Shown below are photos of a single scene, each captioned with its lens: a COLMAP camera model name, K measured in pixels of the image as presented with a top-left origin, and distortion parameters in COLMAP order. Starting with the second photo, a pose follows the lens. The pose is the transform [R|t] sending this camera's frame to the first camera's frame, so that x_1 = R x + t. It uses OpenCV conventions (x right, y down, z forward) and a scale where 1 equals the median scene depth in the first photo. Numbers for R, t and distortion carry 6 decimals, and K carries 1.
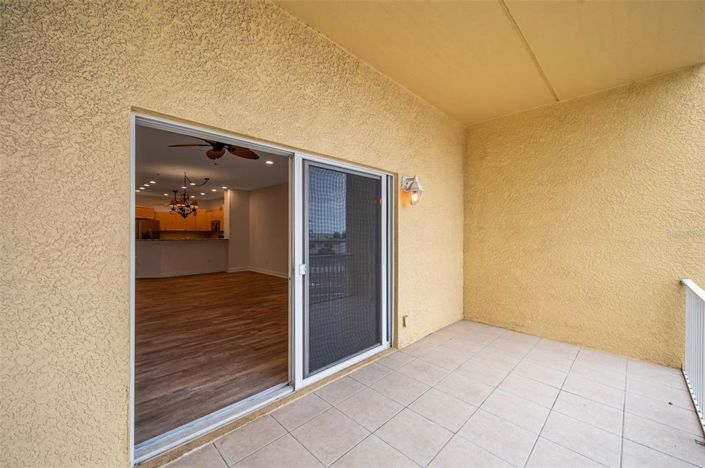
lens RADIAL K [[278.7, 0, 351.6], [0, 278.7, 234.0], [0, 0, 1]] dist [0.000546, -0.000038]
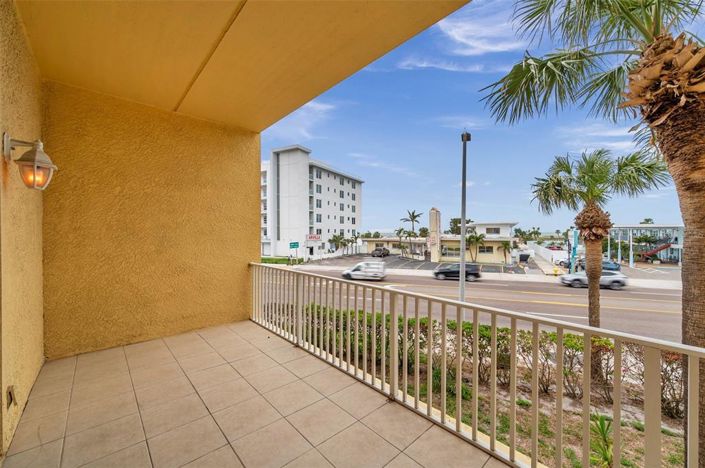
lens RADIAL K [[278.7, 0, 351.5], [0, 278.7, 232.4], [0, 0, 1]] dist [0.000546, -0.000038]
pose [[0.044291, -0.003357, 0.999013, -0.293531], [0.005854, 0.999978, 0.003100, -0.009474], [-0.999002, 0.005711, 0.044310, 0.267828]]
